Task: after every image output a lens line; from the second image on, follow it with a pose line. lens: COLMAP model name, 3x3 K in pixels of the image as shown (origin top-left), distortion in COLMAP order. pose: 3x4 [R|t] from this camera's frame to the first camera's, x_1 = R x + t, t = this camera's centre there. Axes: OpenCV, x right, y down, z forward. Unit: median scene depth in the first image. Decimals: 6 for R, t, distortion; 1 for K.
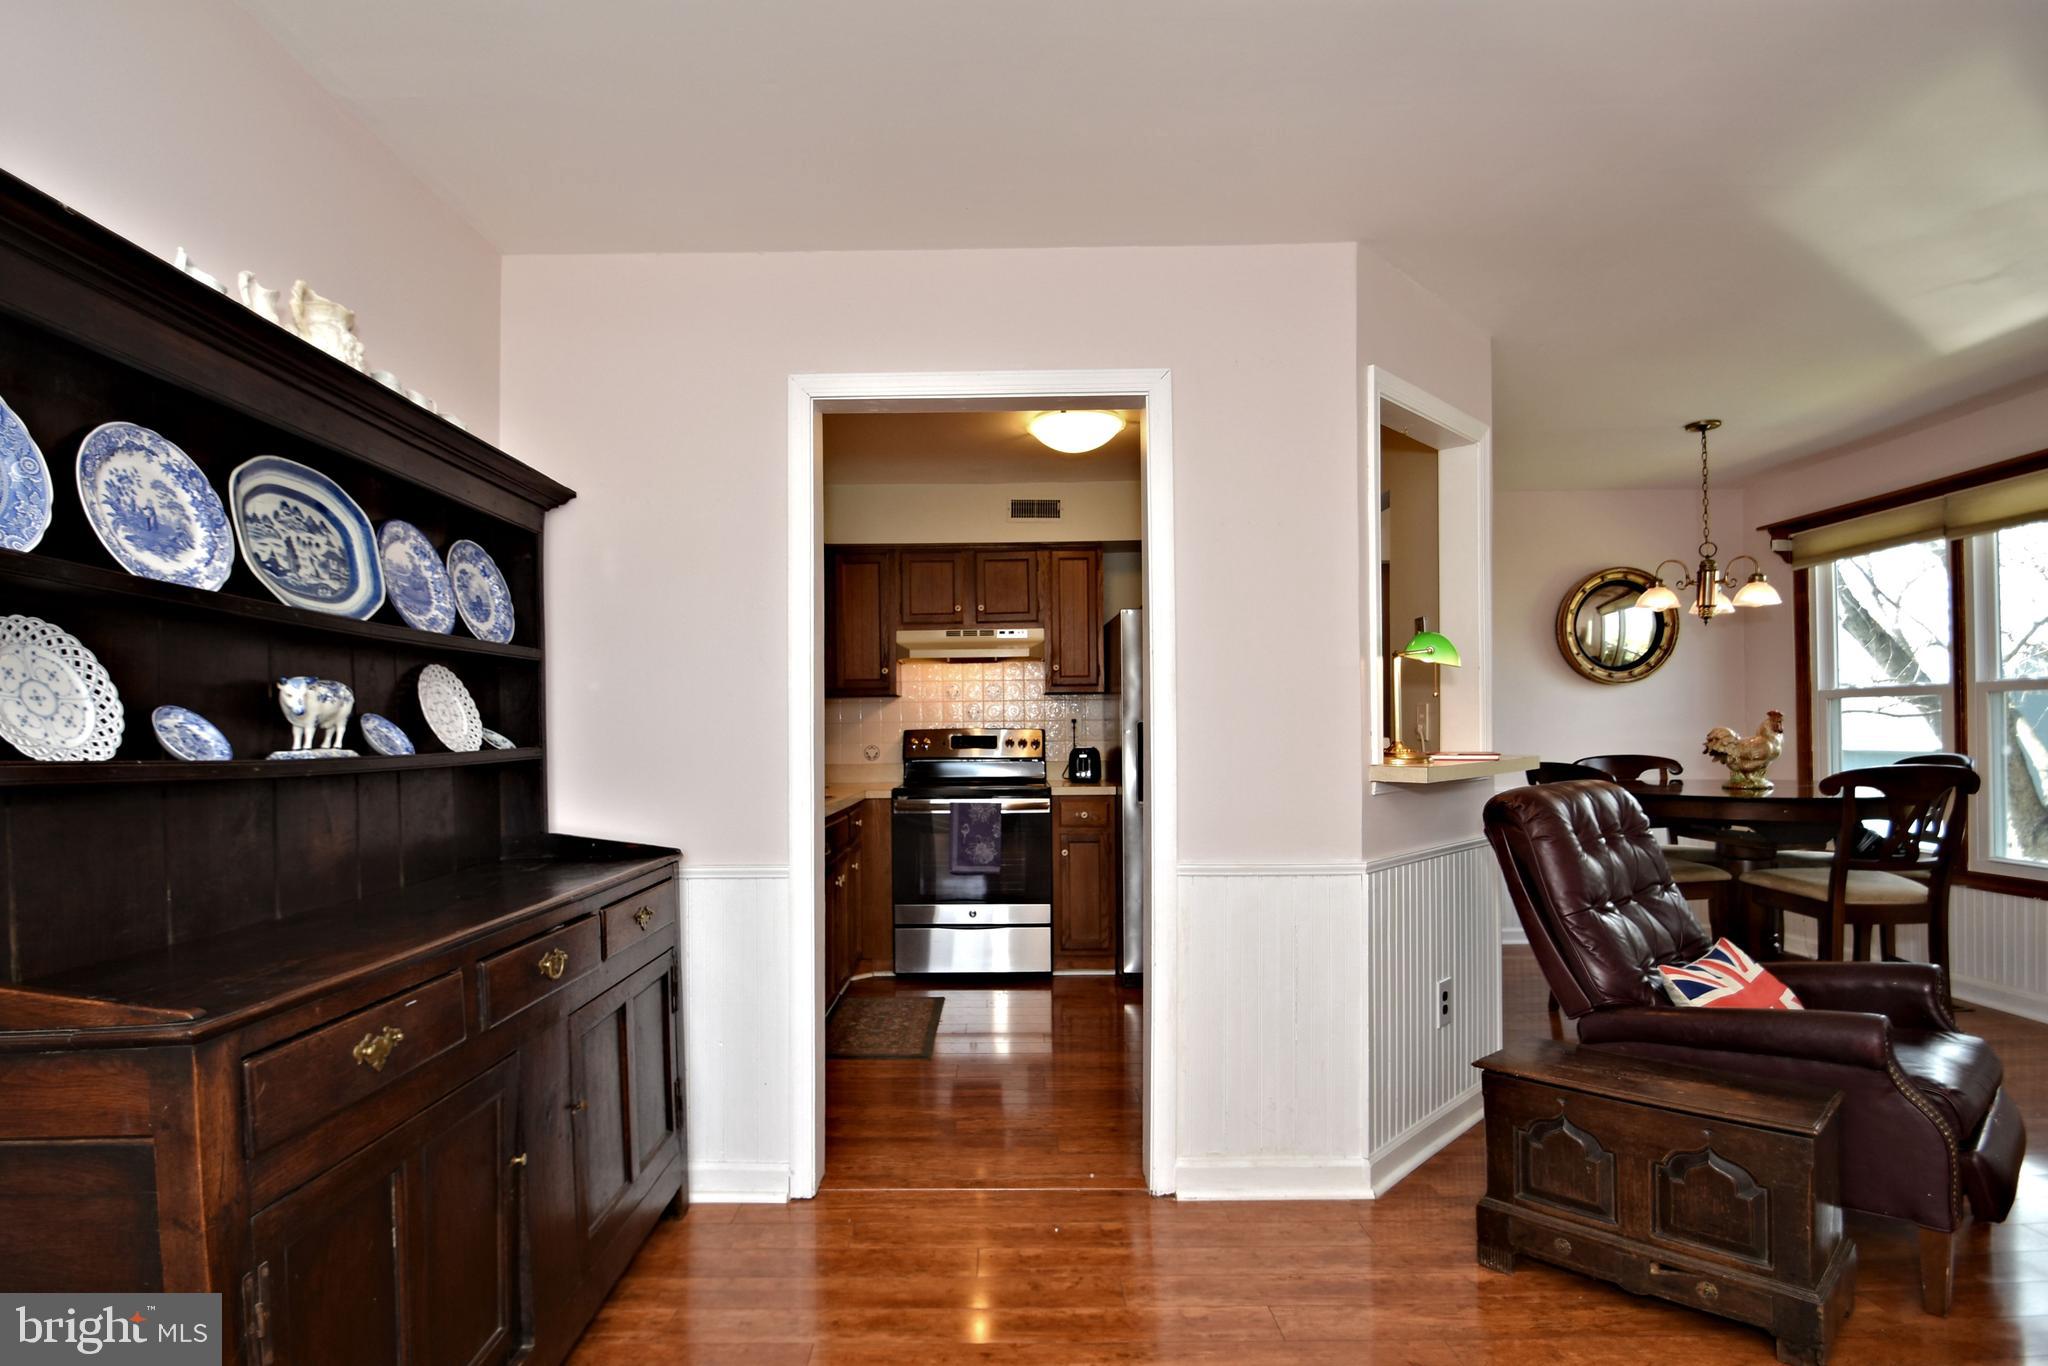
lens RADIAL K [[1014.5, 0, 995.7], [0, 1014.5, 691.8], [0, 0, 1]] dist [-0.001871, -0.000363]
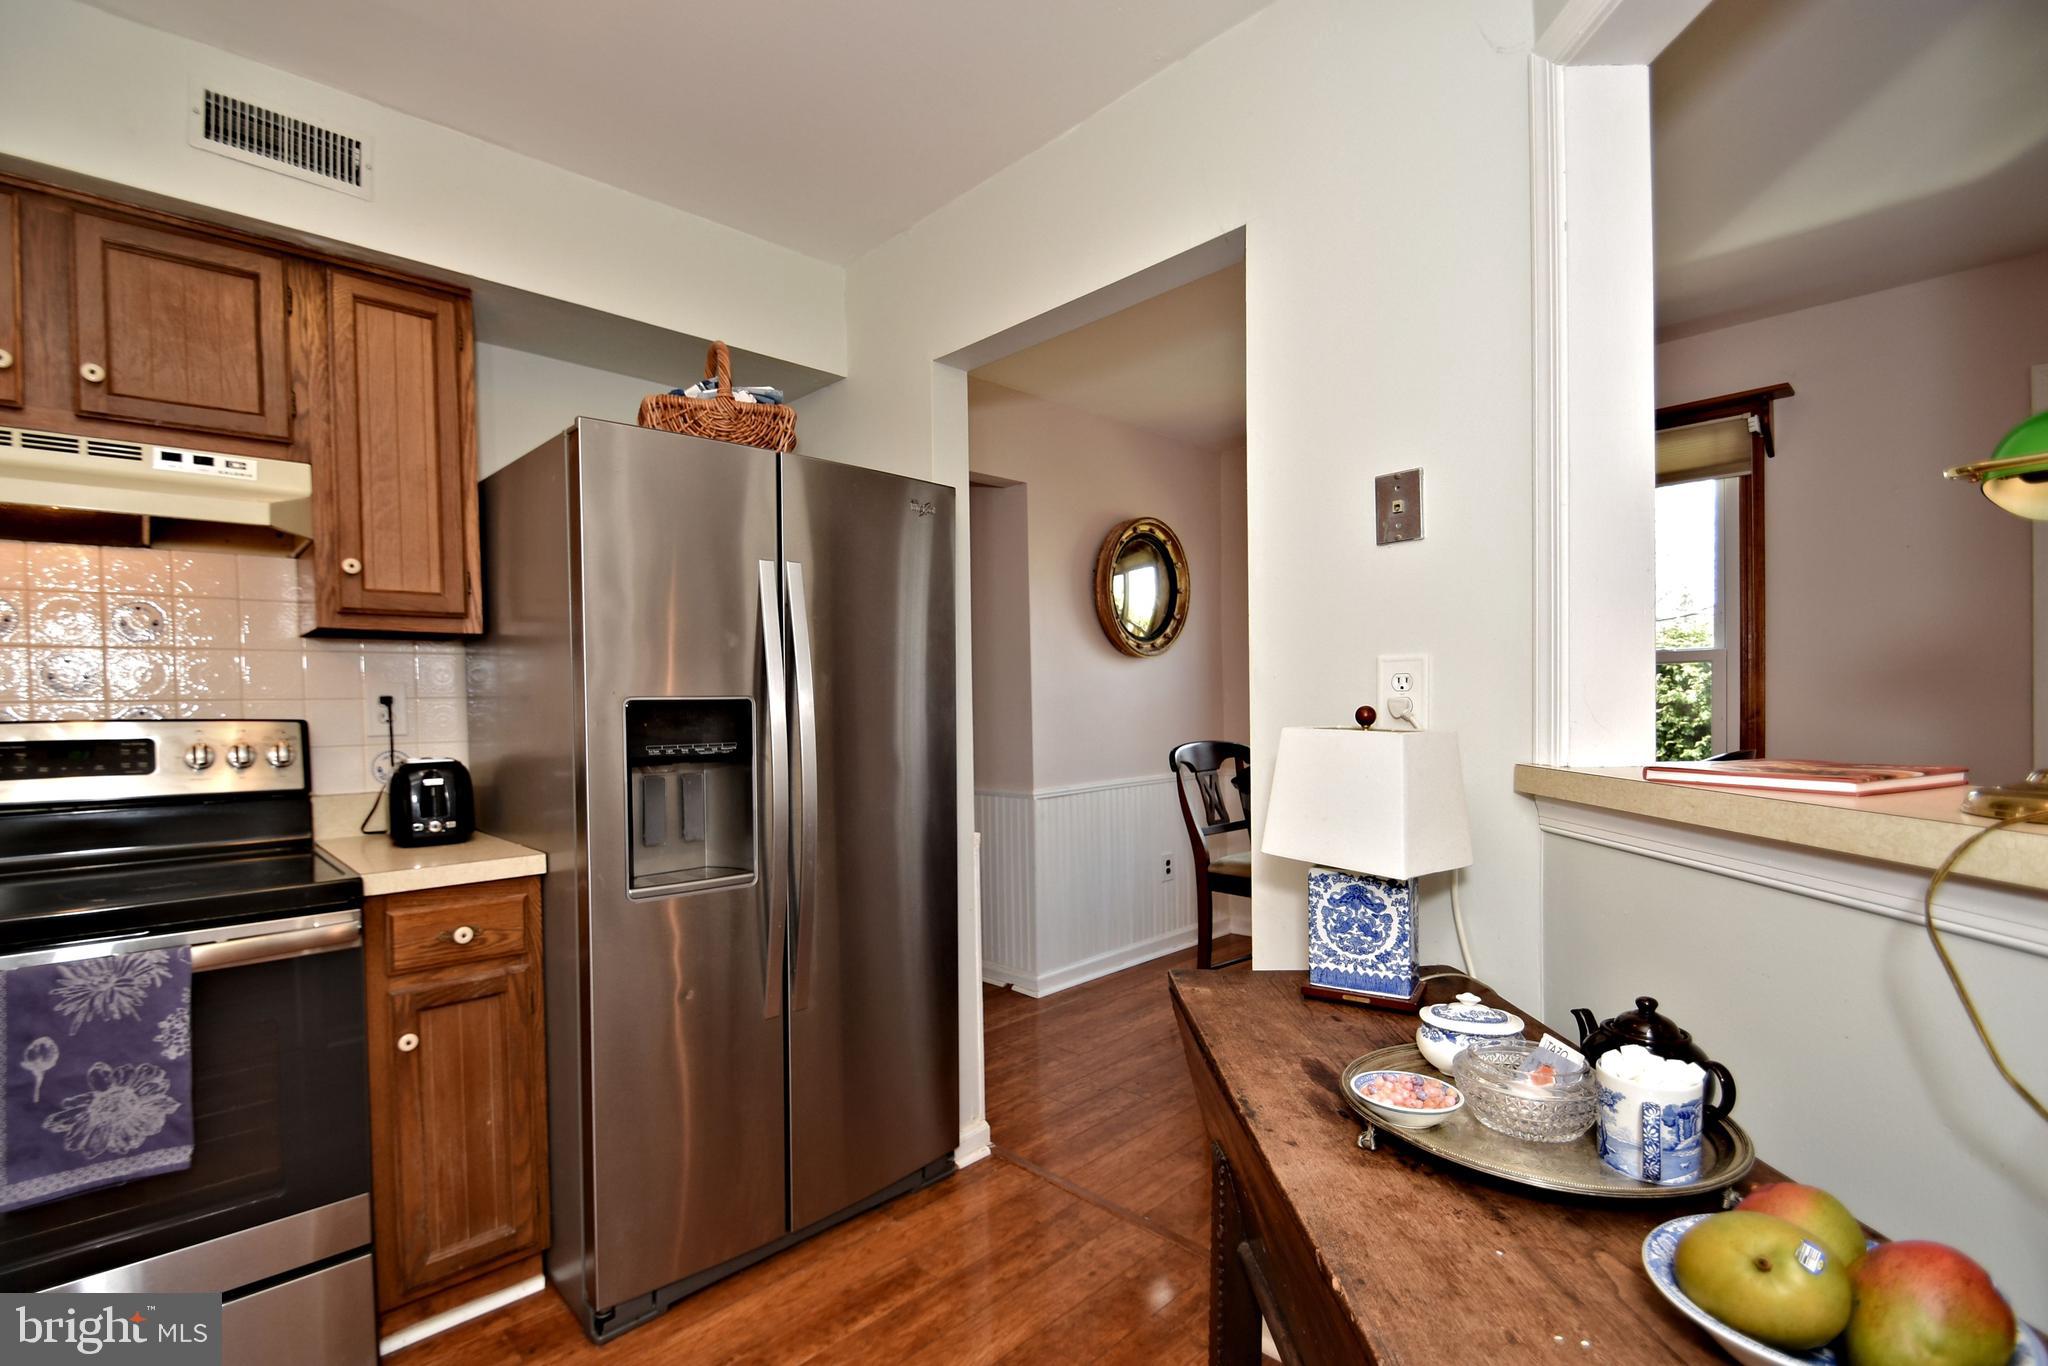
lens RADIAL K [[917.5, 0, 995.1], [0, 917.5, 724.1], [0, 0, 1]] dist [0.010933, -0.016059]
pose [[0.719756, -0.016881, 0.694022, -0.011059], [-0.016655, 0.998997, 0.041572, 0.020597], [-0.694027, -0.041481, 0.718753, 0.604851]]
